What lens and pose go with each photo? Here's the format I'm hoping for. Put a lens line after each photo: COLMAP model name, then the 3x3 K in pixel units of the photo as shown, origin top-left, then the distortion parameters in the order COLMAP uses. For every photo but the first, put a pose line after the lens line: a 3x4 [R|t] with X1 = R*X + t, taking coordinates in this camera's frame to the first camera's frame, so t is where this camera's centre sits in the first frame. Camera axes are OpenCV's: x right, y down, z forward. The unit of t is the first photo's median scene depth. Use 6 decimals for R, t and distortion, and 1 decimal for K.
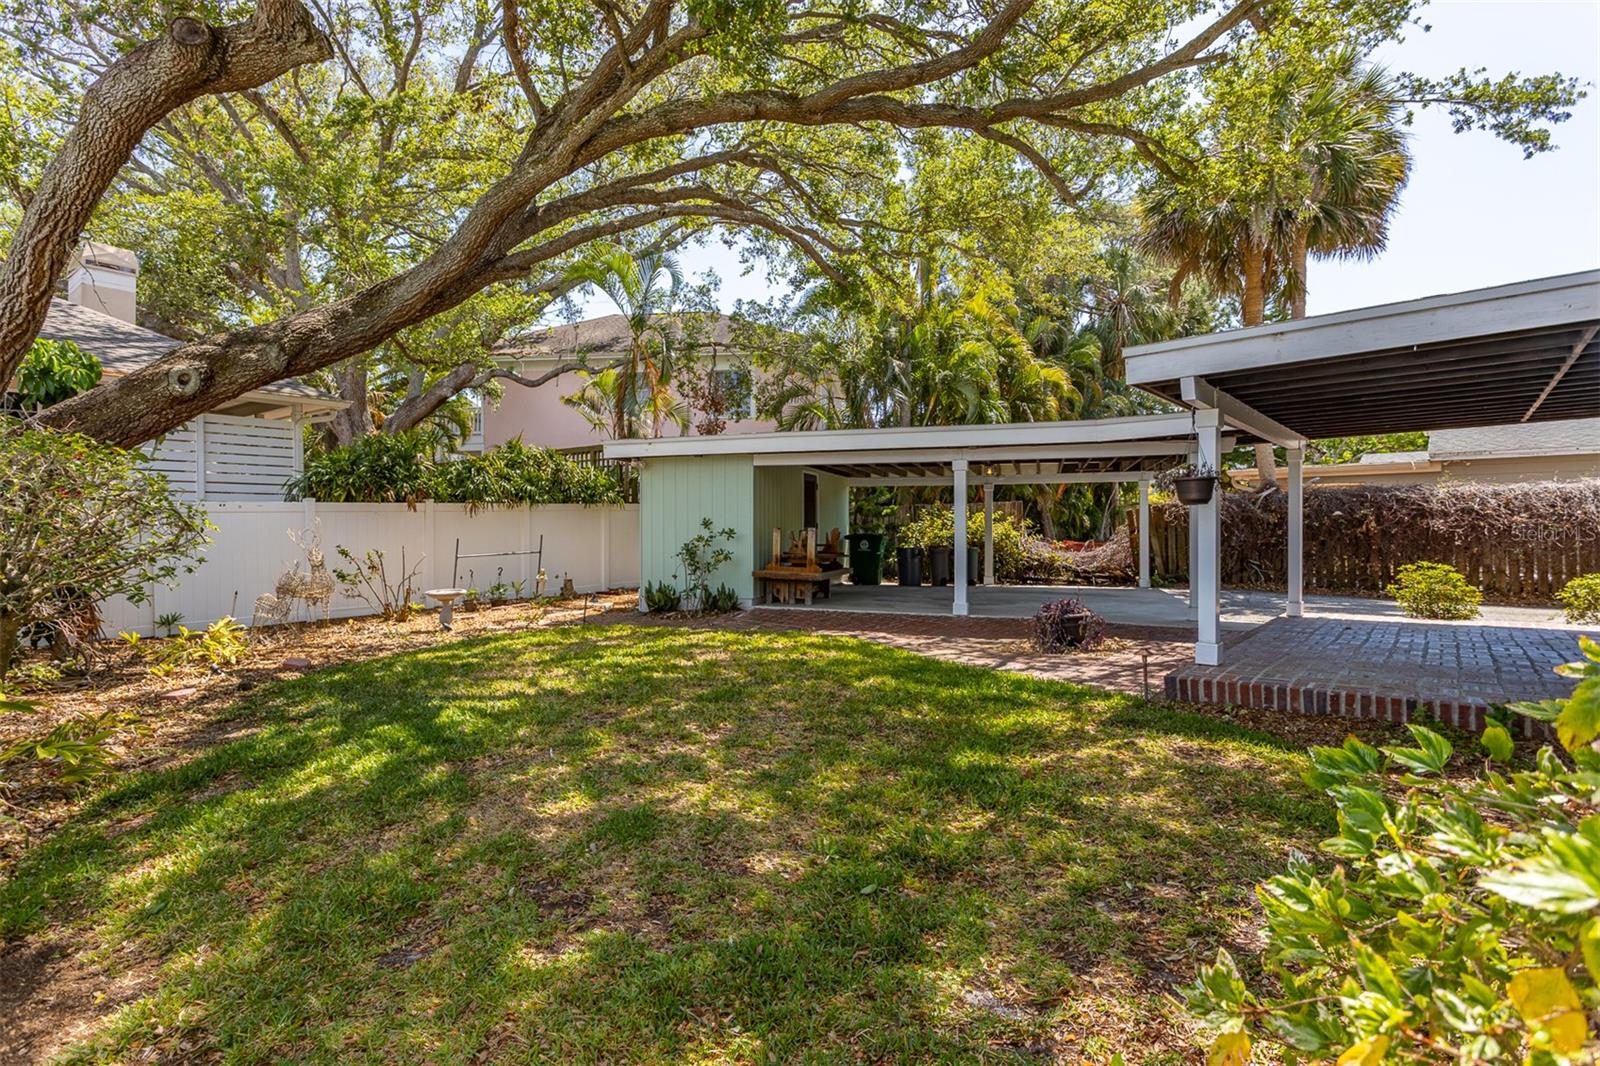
lens RADIAL K [[823.0, 0, 780.6], [0, 823.0, 526.2], [0, 0, 1]] dist [-0.000857, -0.000162]
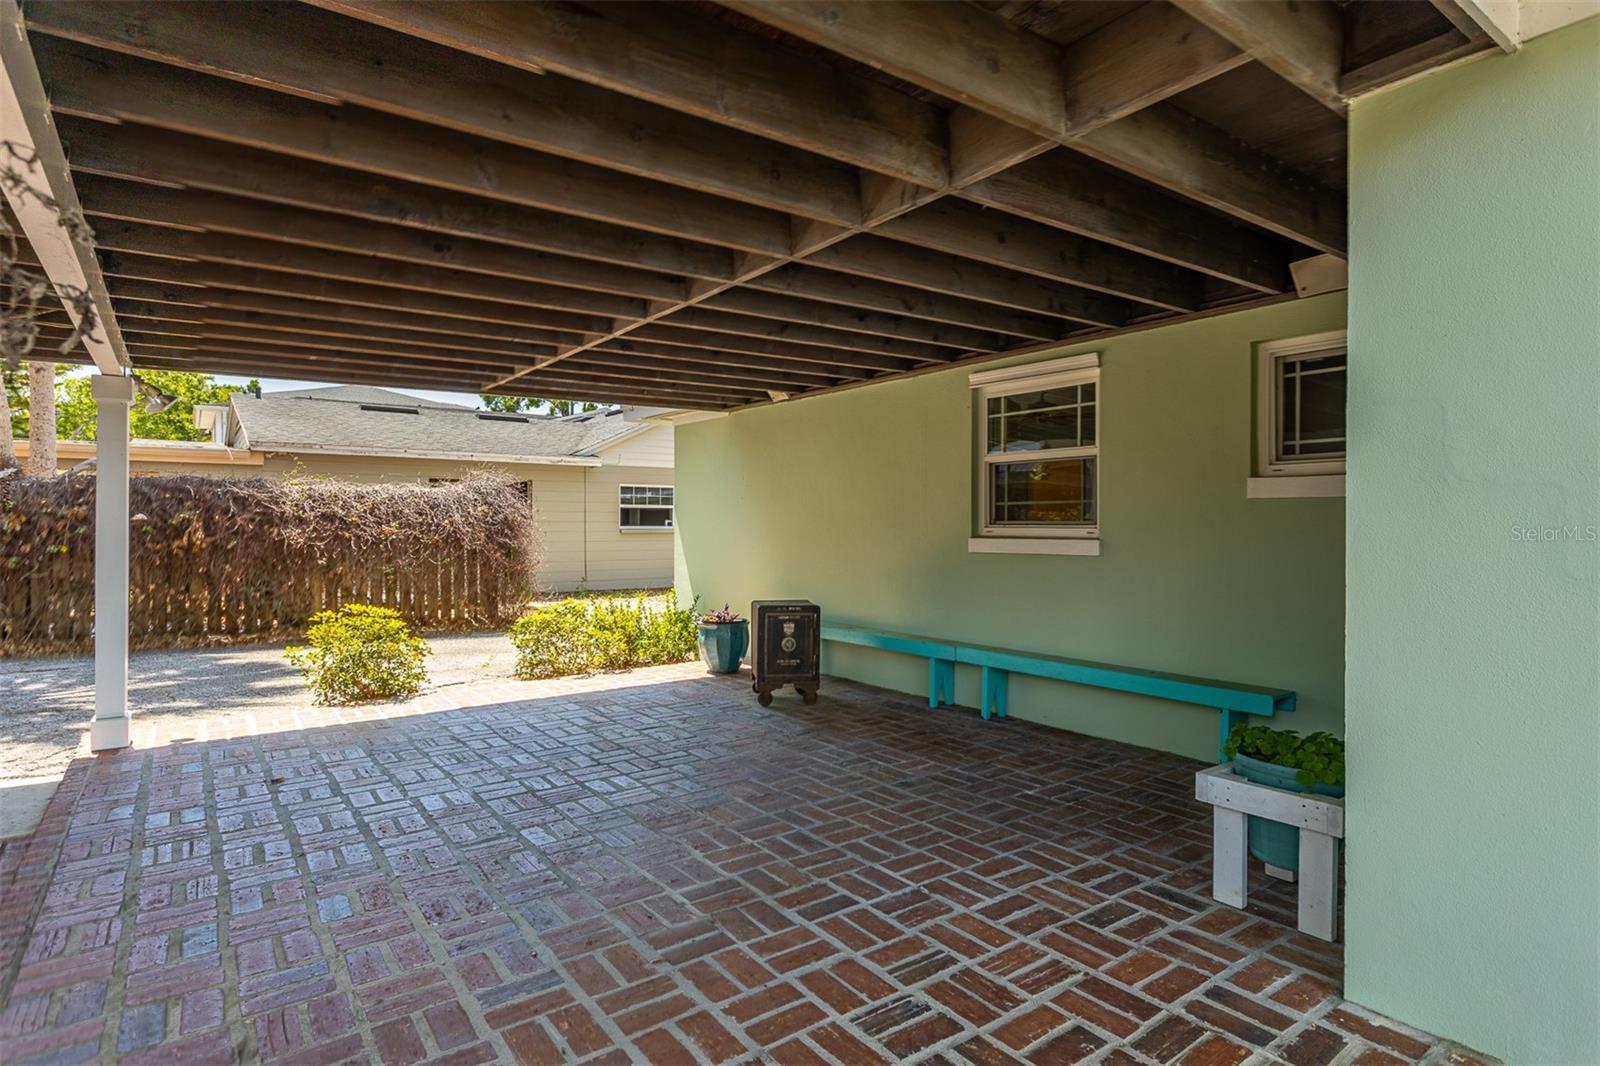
lens RADIAL K [[823.0, 0, 780.6], [0, 823.0, 526.2], [0, 0, 1]] dist [-0.000857, -0.000162]
pose [[0.245745, 0.010093, 0.969282, 0.218098], [-0.006822, 0.999939, -0.008682, -0.007063], [-0.969311, -0.004479, 0.245798, 0.424592]]
